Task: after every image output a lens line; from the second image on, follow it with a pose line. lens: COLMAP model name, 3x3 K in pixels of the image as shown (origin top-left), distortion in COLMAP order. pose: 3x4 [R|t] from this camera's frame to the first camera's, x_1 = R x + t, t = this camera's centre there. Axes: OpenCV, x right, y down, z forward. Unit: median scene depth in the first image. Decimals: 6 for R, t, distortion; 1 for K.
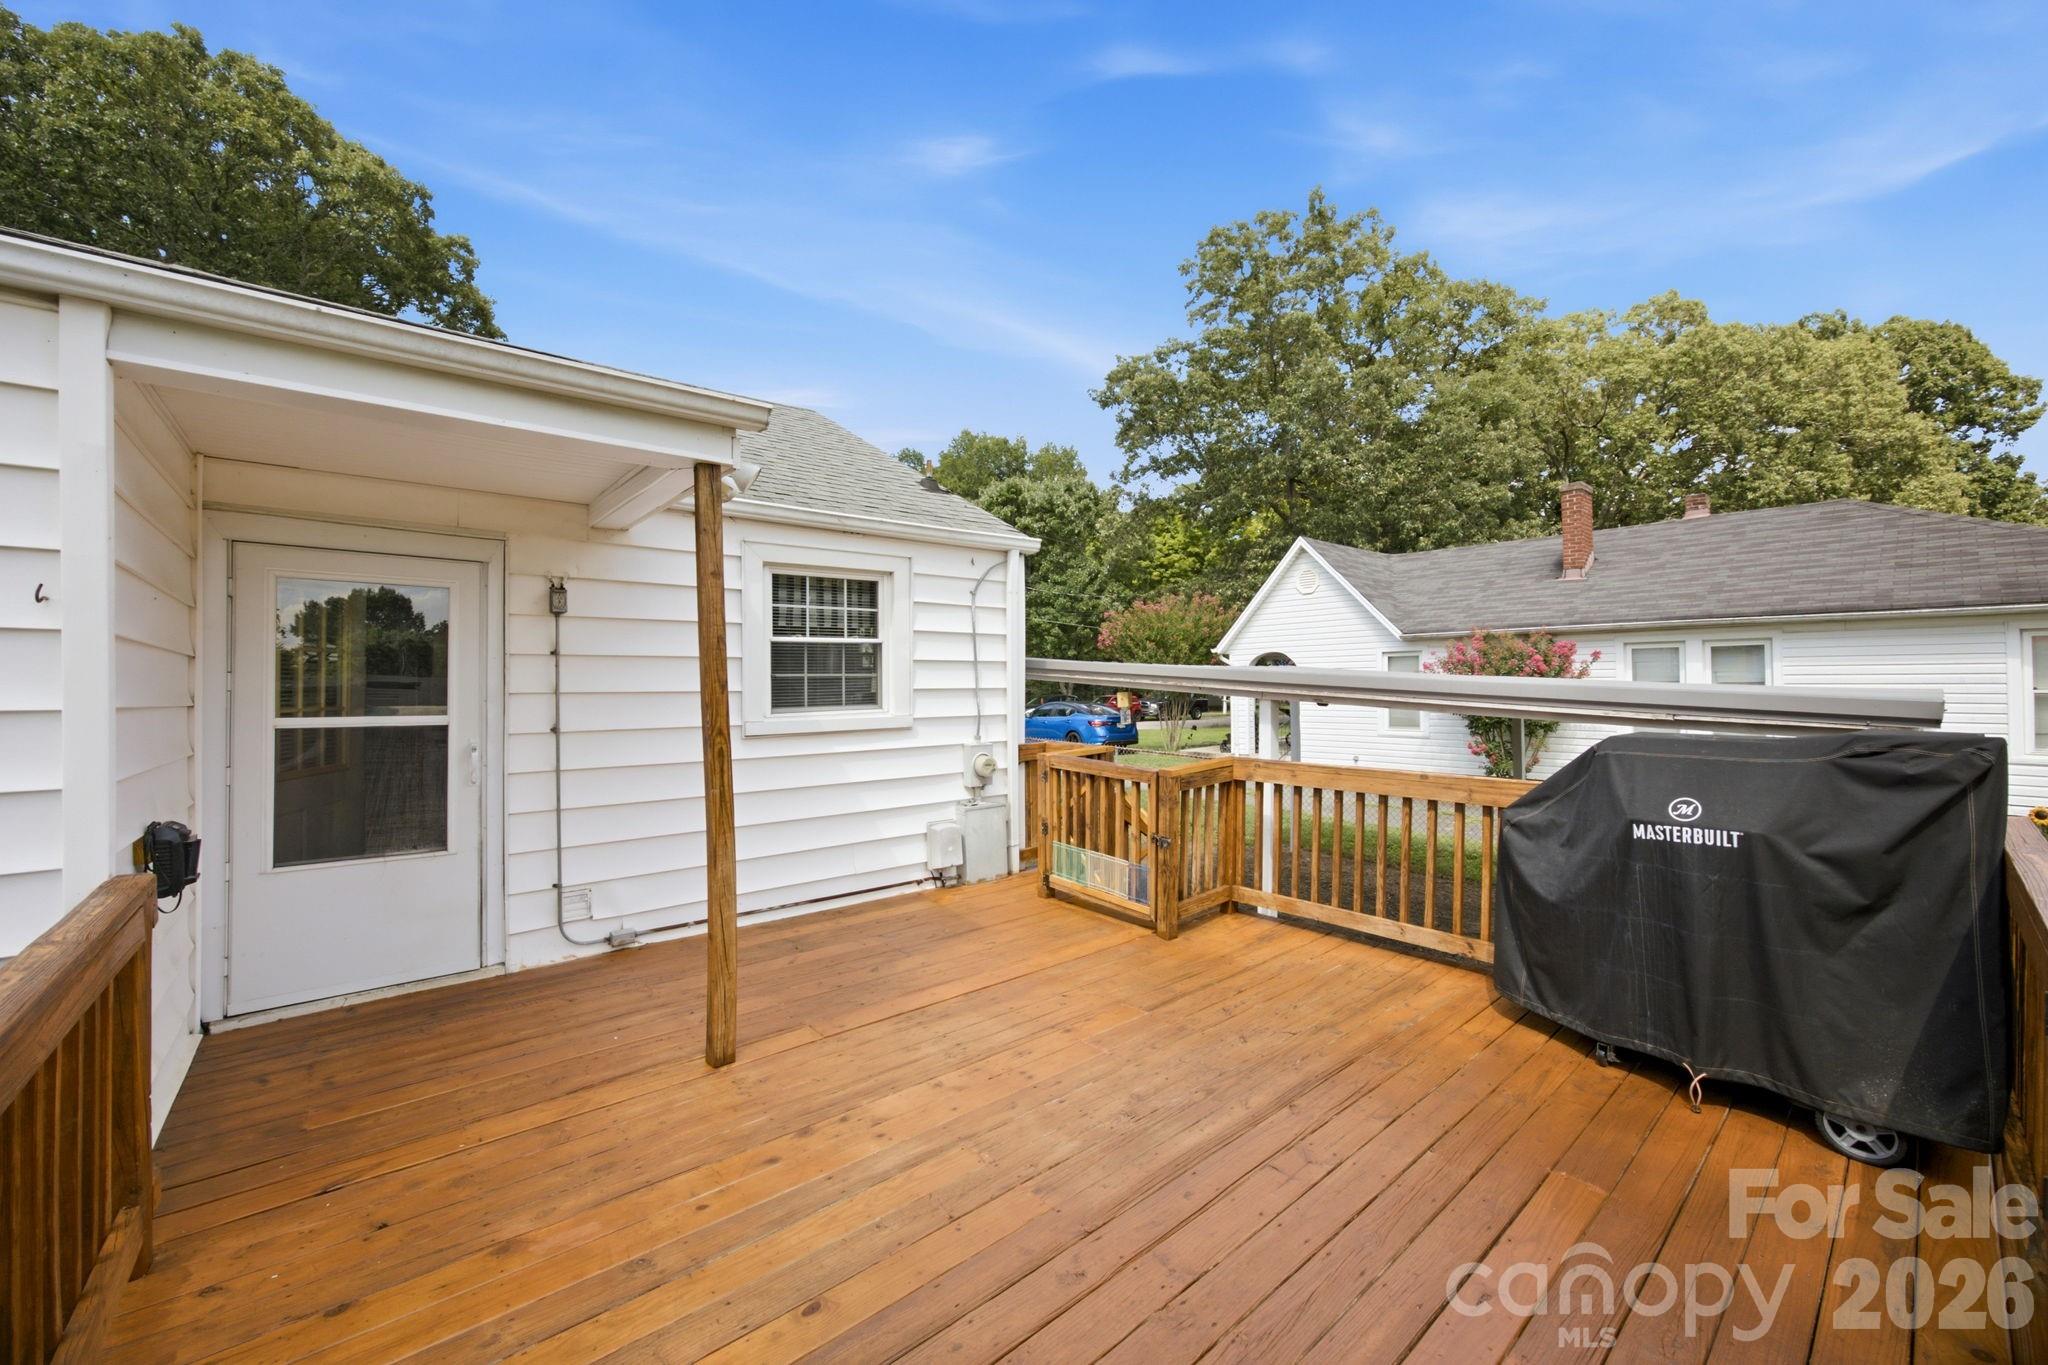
lens RADIAL K [[795.9, 0, 1024.0], [0, 795.9, 682.5], [0, 0, 1]] dist [-0.007128, 0.000348]
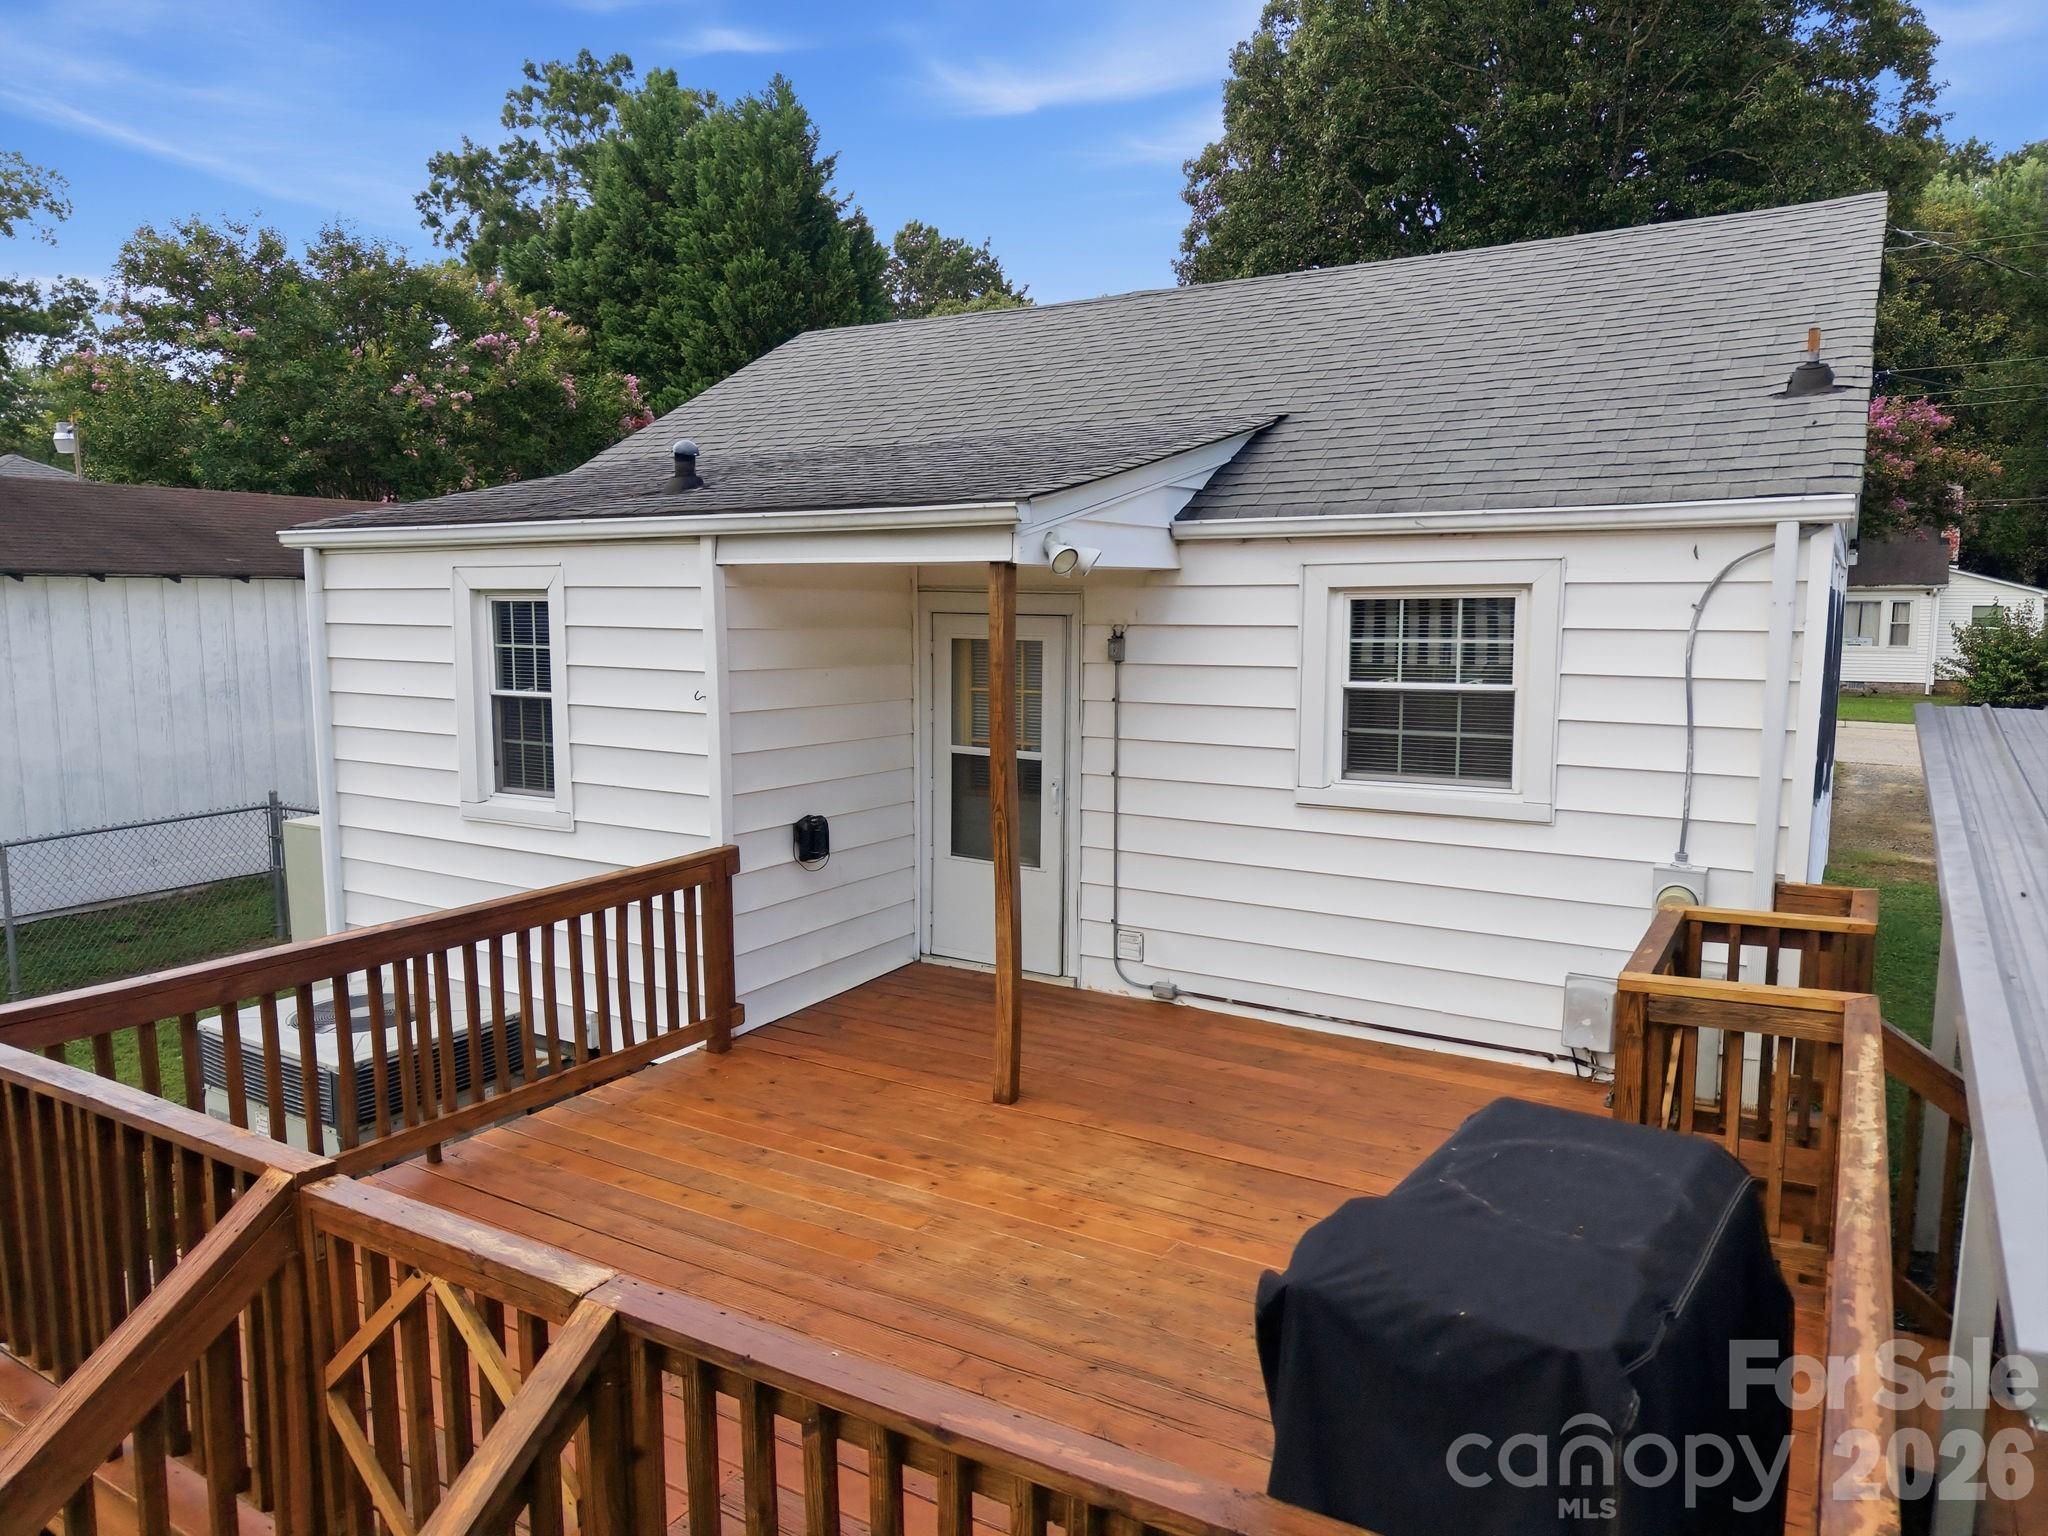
lens RADIAL K [[1367.1, 0, 1026.2], [0, 1367.1, 762.0], [0, 0, 1]] dist [0.004771, -0.003516]
pose [[0.313237, 0.119878, -0.942078, 0.717851], [-0.002231, 0.992091, 0.125500, -0.122708], [0.949672, -0.037210, 0.311027, 0.233048]]
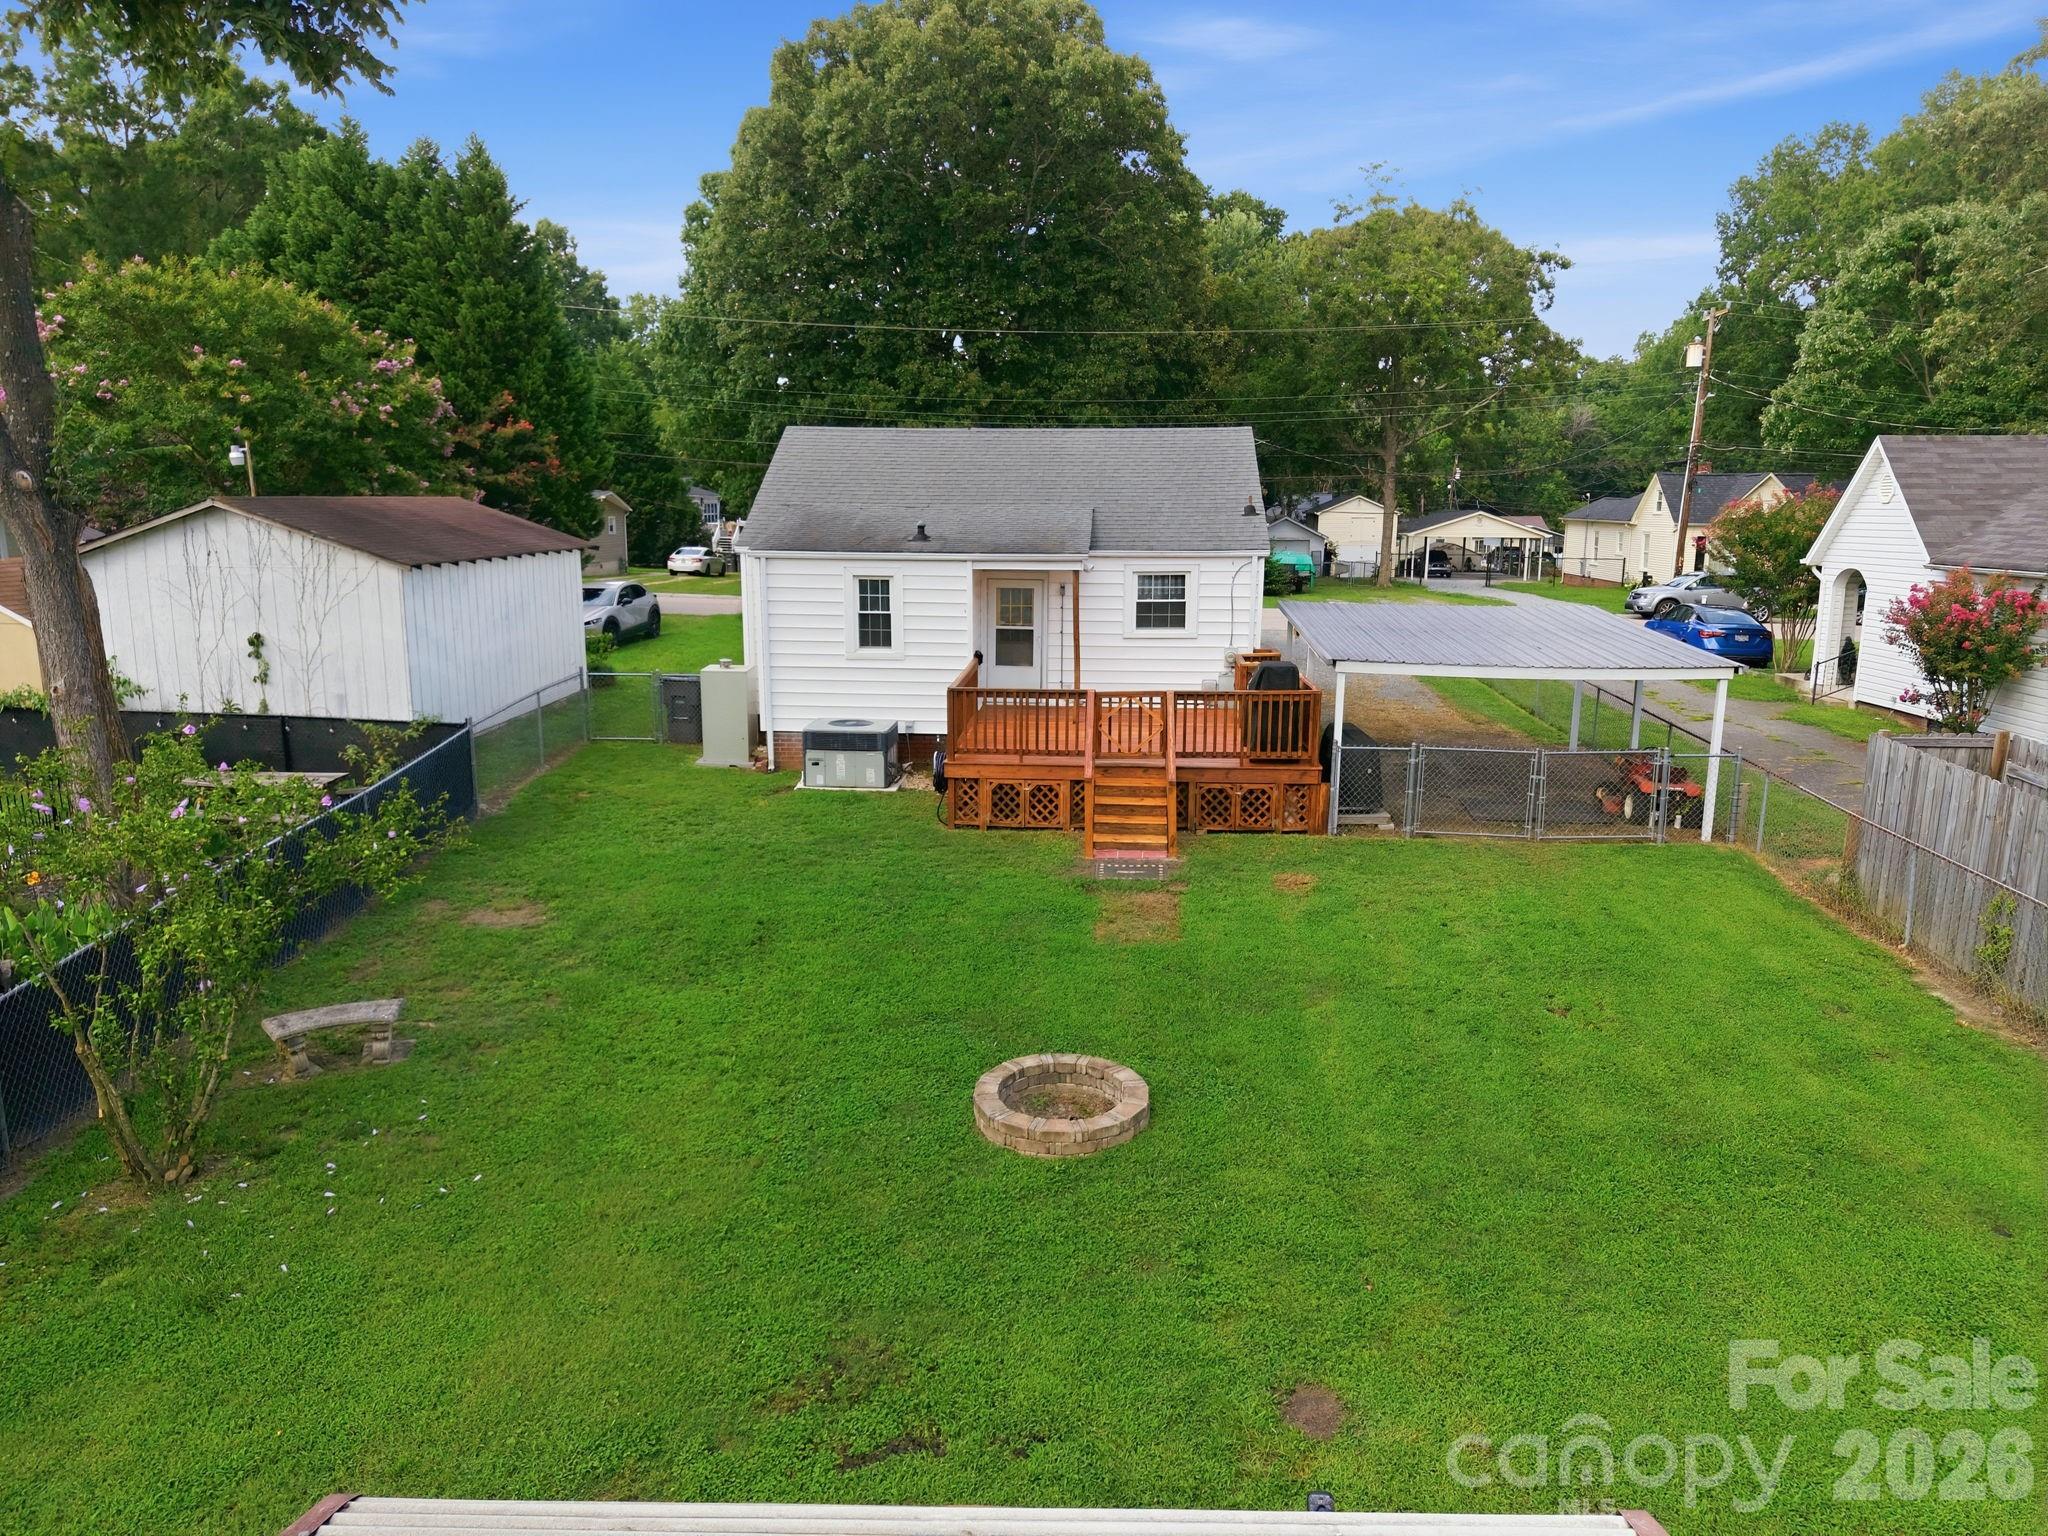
lens RADIAL K [[1367.1, 0, 1026.2], [0, 1367.1, 762.0], [0, 0, 1]] dist [0.004771, -0.003516]
pose [[0.719210, 0.142312, -0.680062, 2.118447], [-0.010031, 0.980823, 0.194642, -0.337518], [0.694720, -0.133167, 0.706846, -2.072726]]
